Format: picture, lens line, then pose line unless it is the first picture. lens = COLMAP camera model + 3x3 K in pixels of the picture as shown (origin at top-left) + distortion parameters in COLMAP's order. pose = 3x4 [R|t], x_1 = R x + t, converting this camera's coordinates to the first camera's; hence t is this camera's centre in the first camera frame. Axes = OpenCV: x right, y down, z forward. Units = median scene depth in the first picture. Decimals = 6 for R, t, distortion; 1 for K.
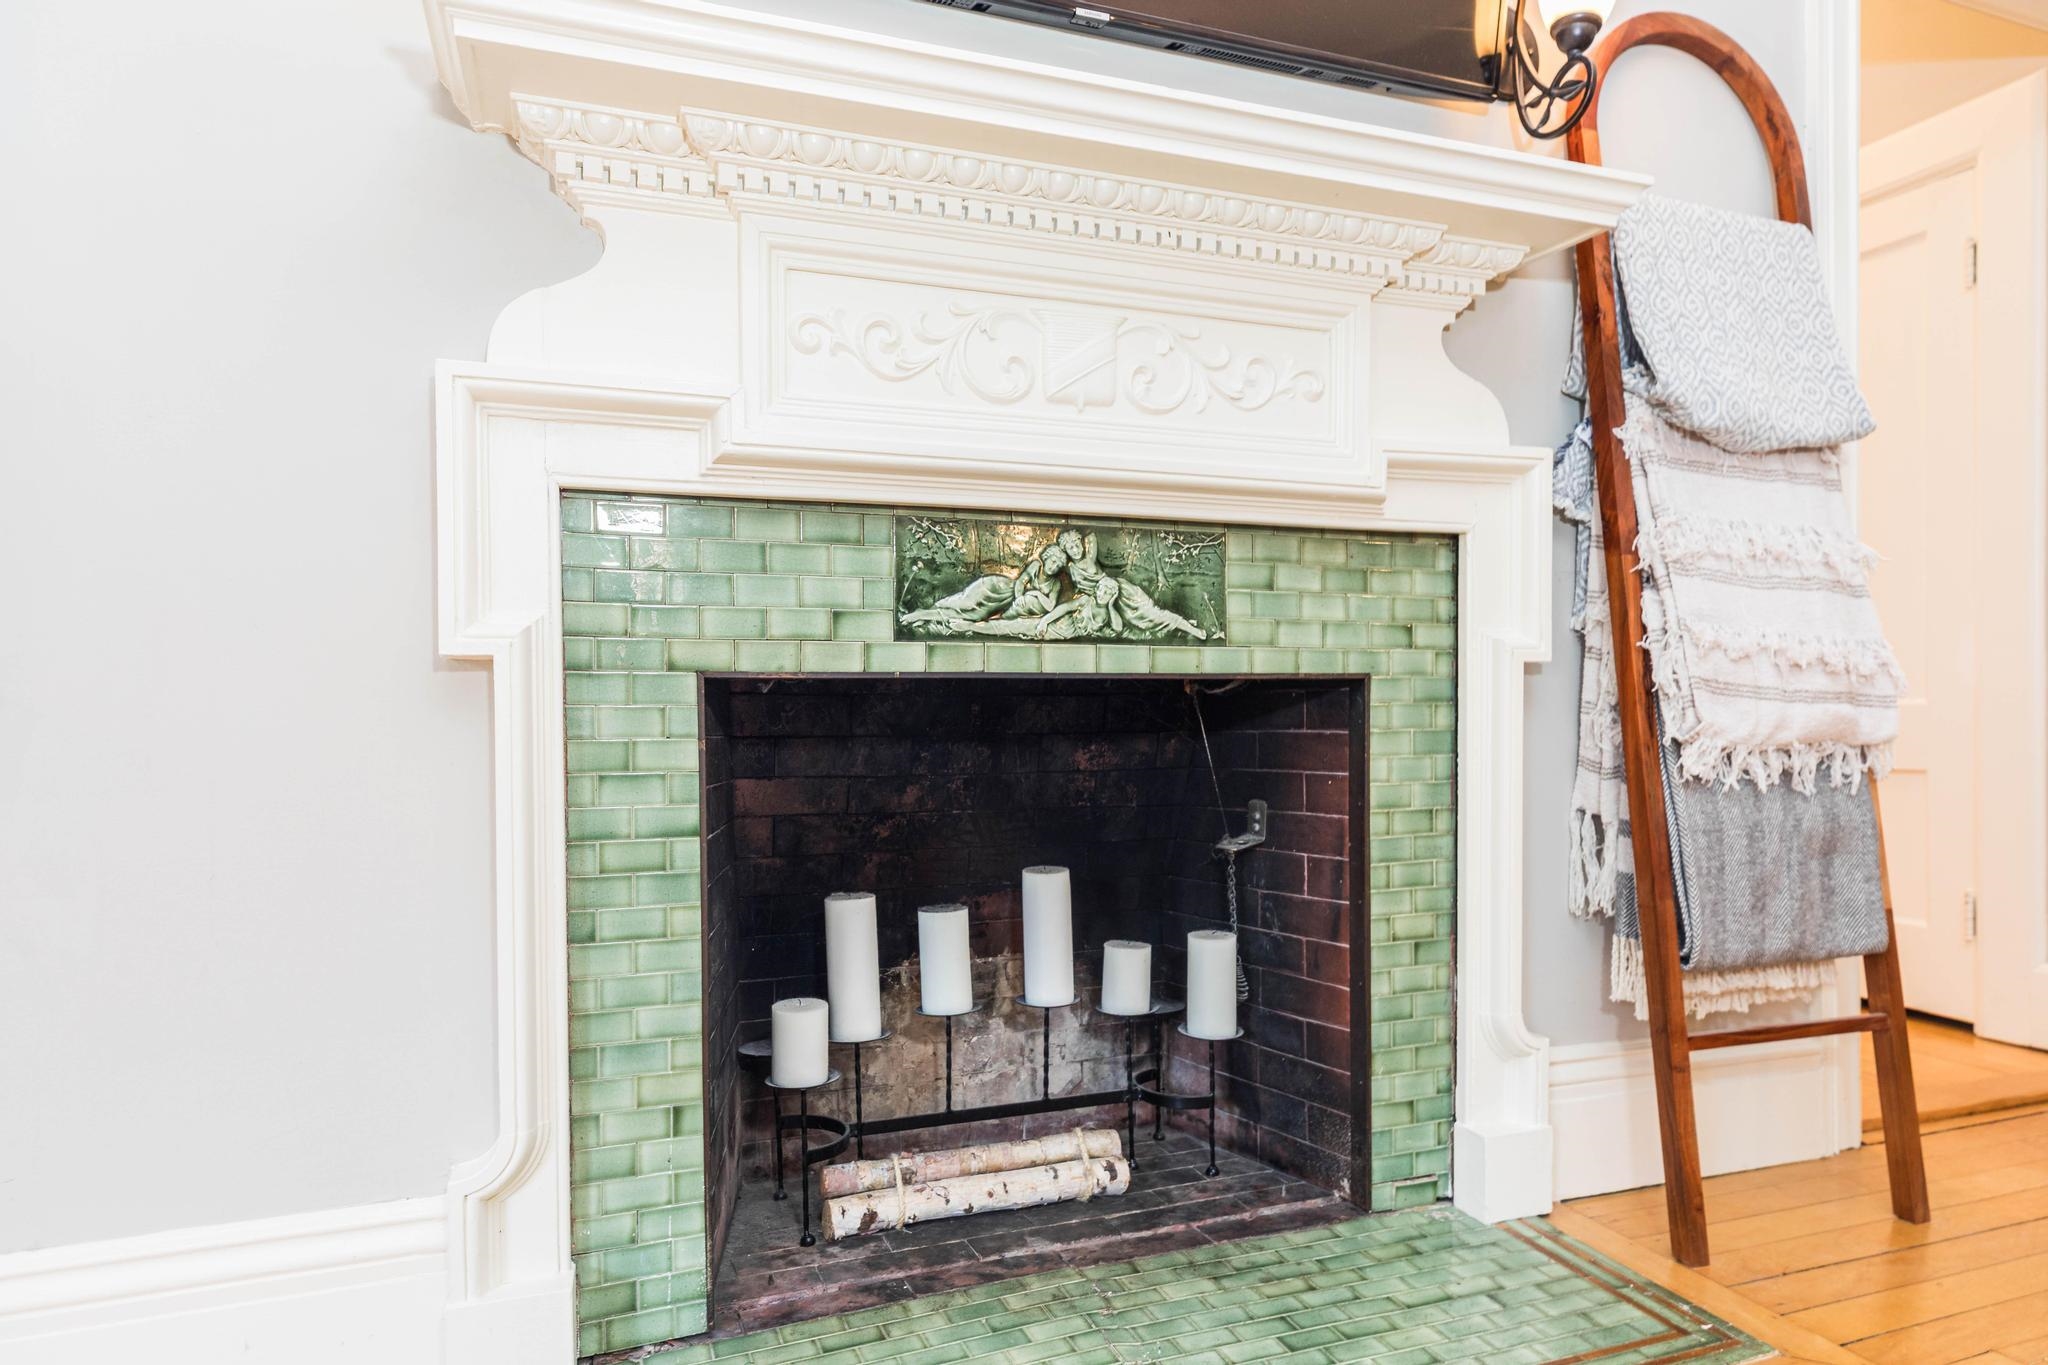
lens RADIAL K [[1273.1, 0, 1050.5], [0, 1273.1, 723.2], [0, 0, 1]] dist [0.001060, -0.000957]
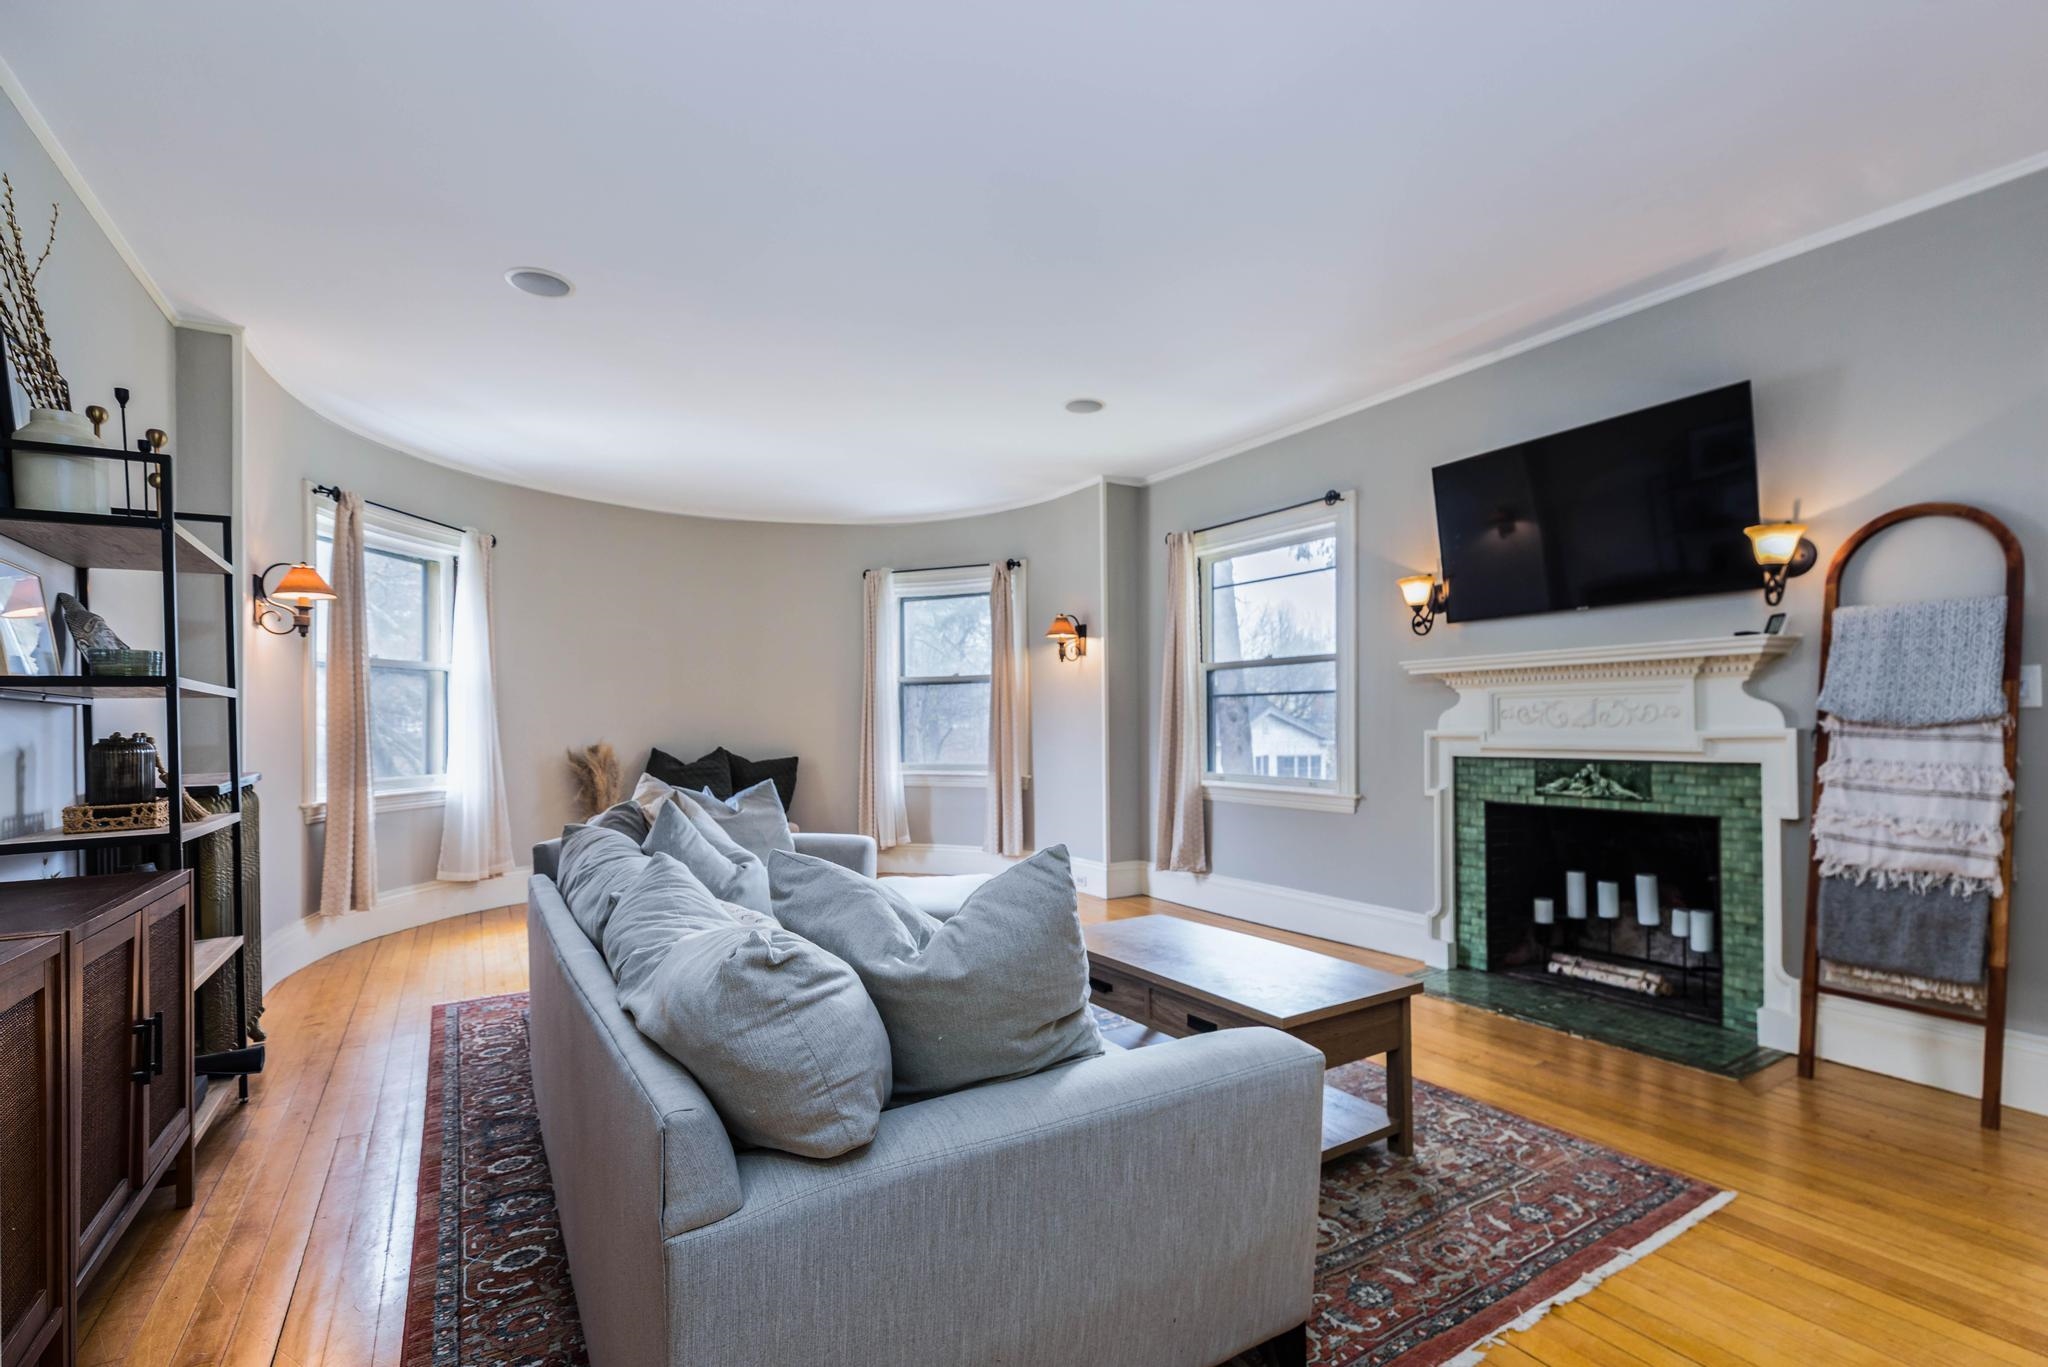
lens RADIAL K [[929.8, 0, 1037.1], [0, 929.8, 717.2], [0, 0, 1]] dist [0.001950, 0.000034]
pose [[0.172212, -0.006688, -0.985037, 1.998410], [-0.004924, 0.999959, -0.007650, -0.234142], [0.985048, 0.006168, 0.172172, -0.735655]]
